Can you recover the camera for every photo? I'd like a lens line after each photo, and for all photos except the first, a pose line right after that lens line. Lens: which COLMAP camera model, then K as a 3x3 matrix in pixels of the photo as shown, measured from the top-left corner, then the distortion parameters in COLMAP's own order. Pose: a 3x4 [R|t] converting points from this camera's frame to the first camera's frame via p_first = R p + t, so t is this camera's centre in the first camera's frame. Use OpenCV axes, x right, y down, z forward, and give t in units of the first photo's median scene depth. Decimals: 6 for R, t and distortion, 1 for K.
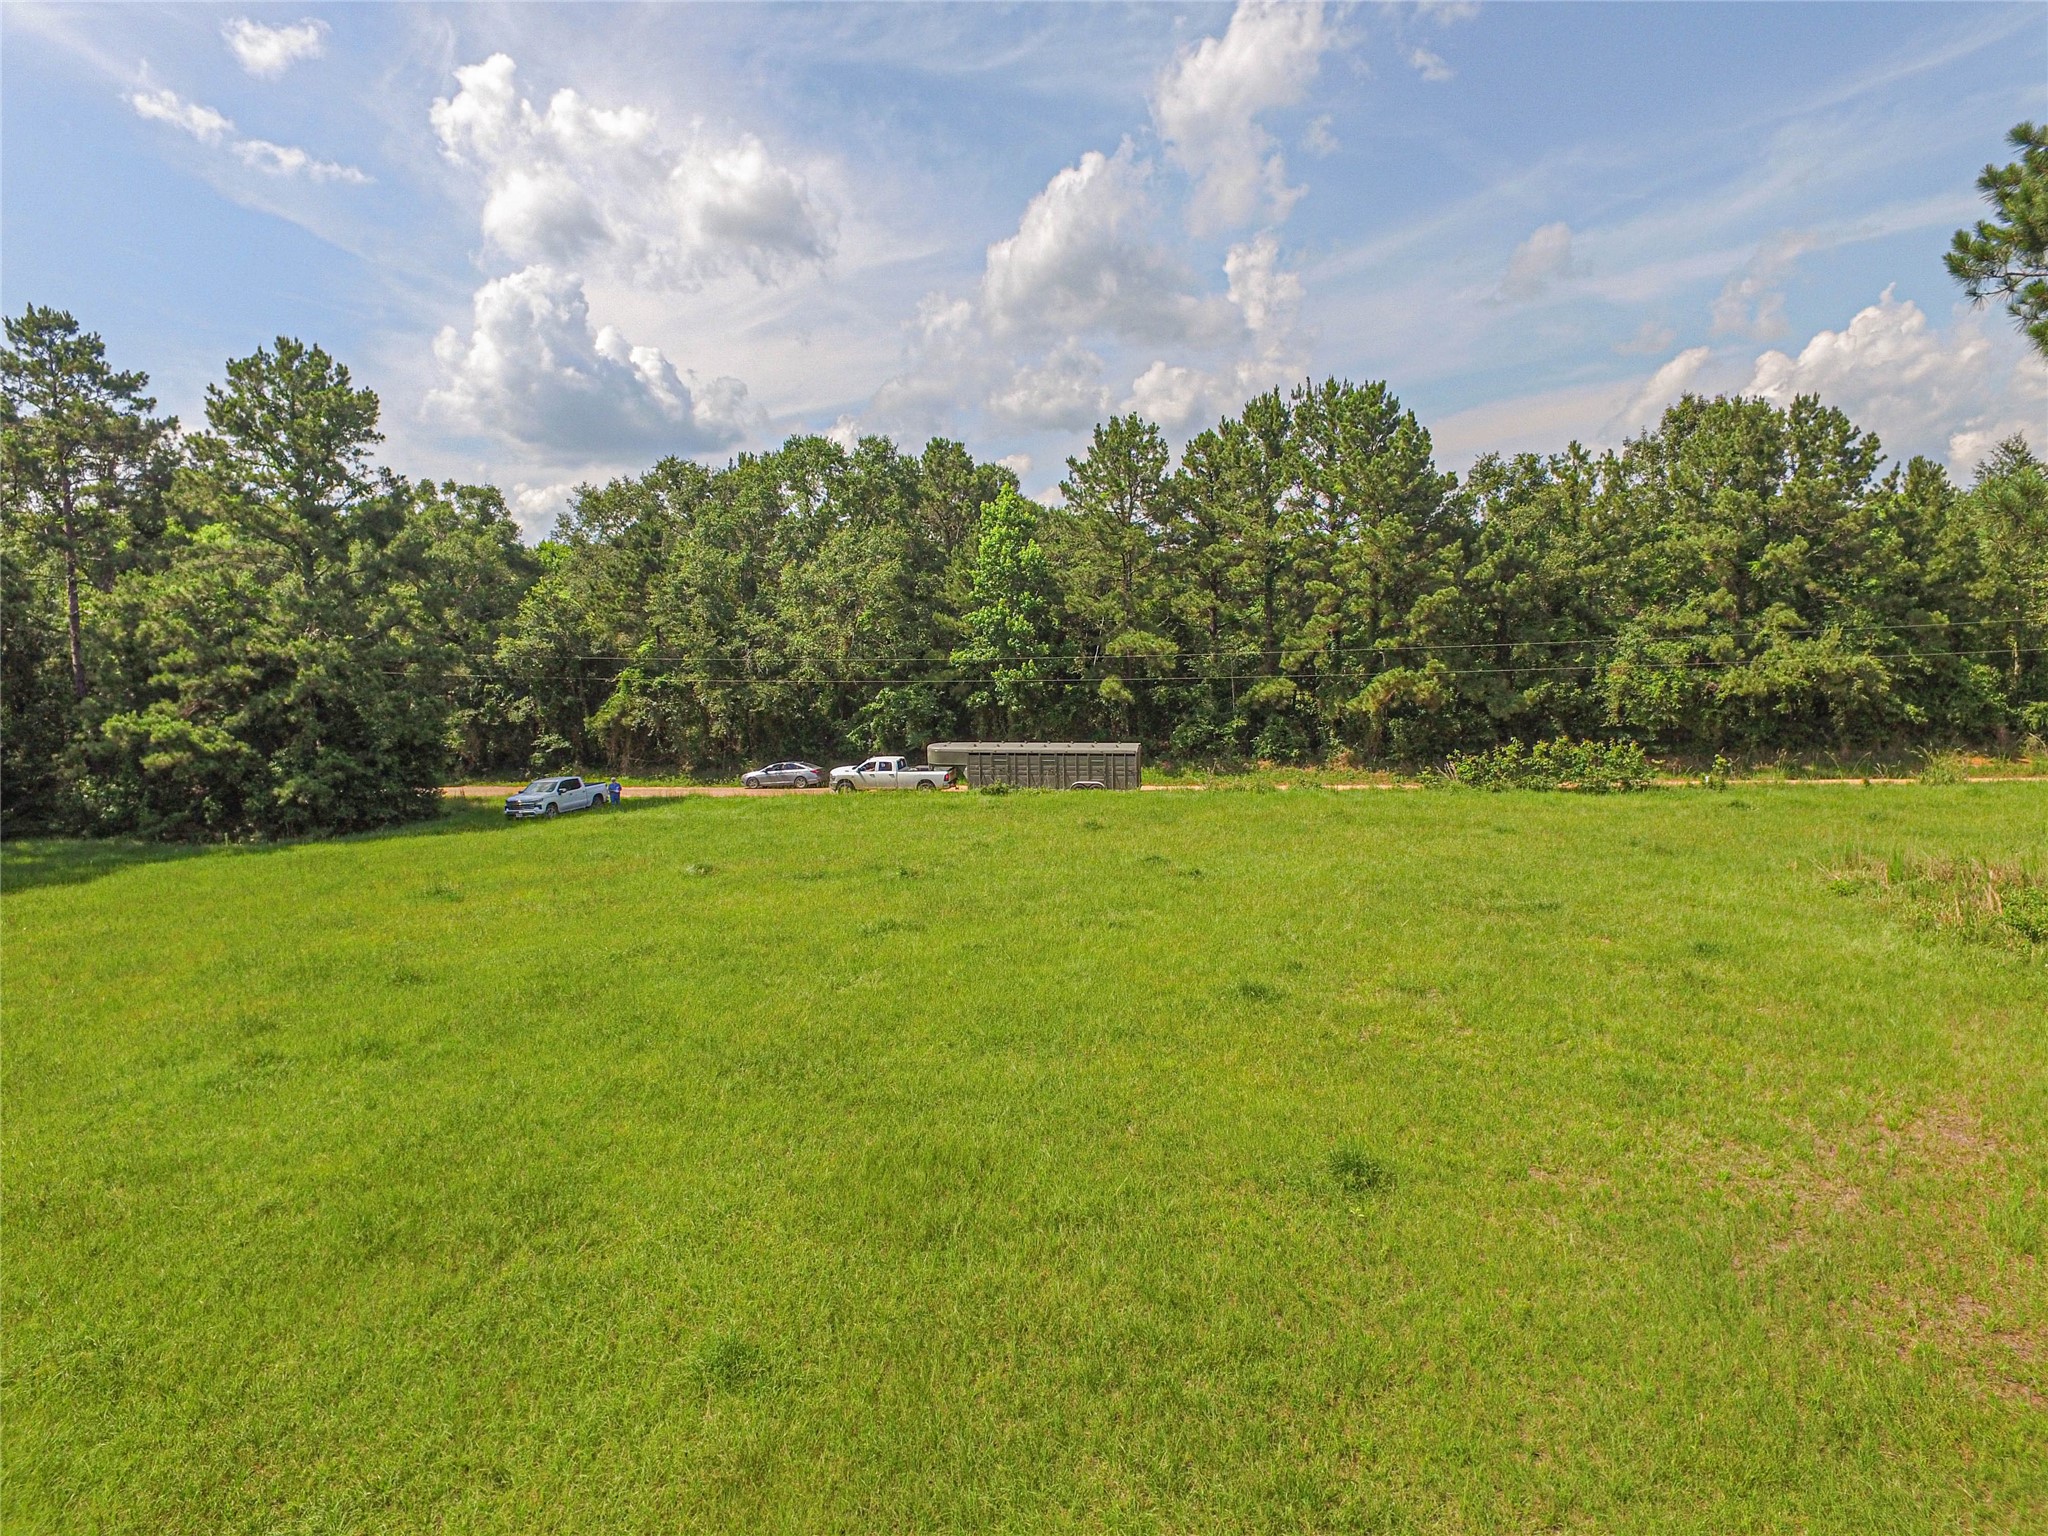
lens RADIAL K [[1195.1, 0, 1019.9], [0, 1195.1, 750.5], [0, 0, 1]] dist [-0.006015, 0.009201]
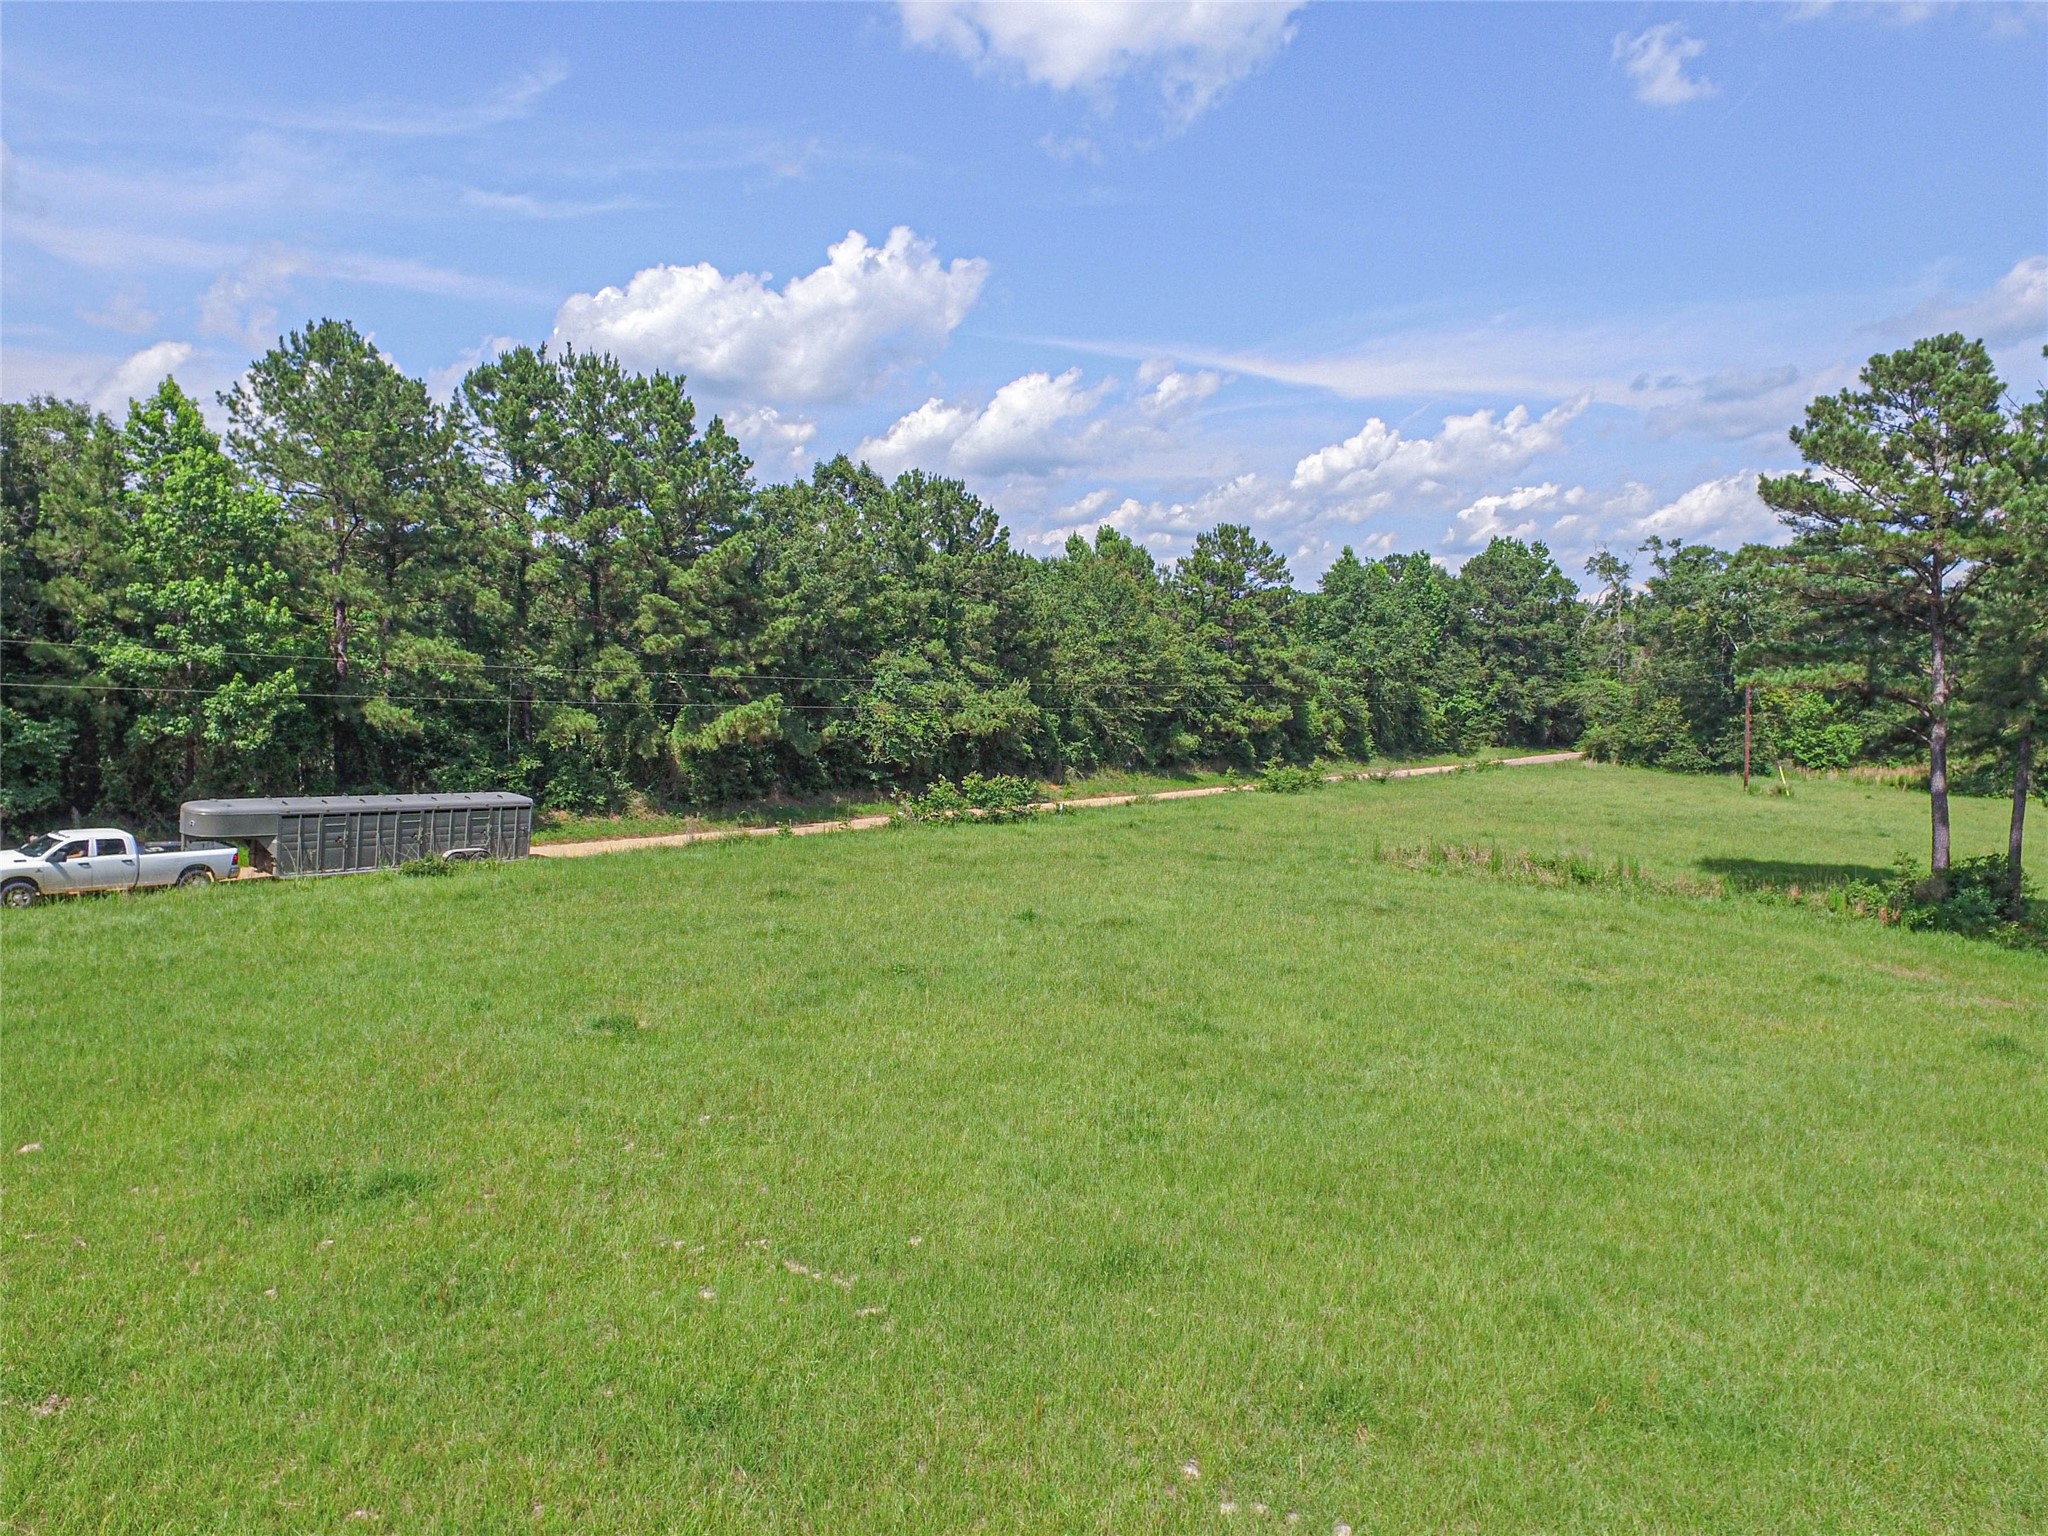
lens RADIAL K [[1322.9, 0, 1011.0], [0, 1322.9, 767.2], [0, 0, 1]] dist [-0.004886, -0.001188]
pose [[0.468017, -0.009556, 0.883668, -0.428915], [0.029041, 0.999568, -0.004572, -0.007977], [-0.883242, 0.027803, 0.468092, 0.327264]]
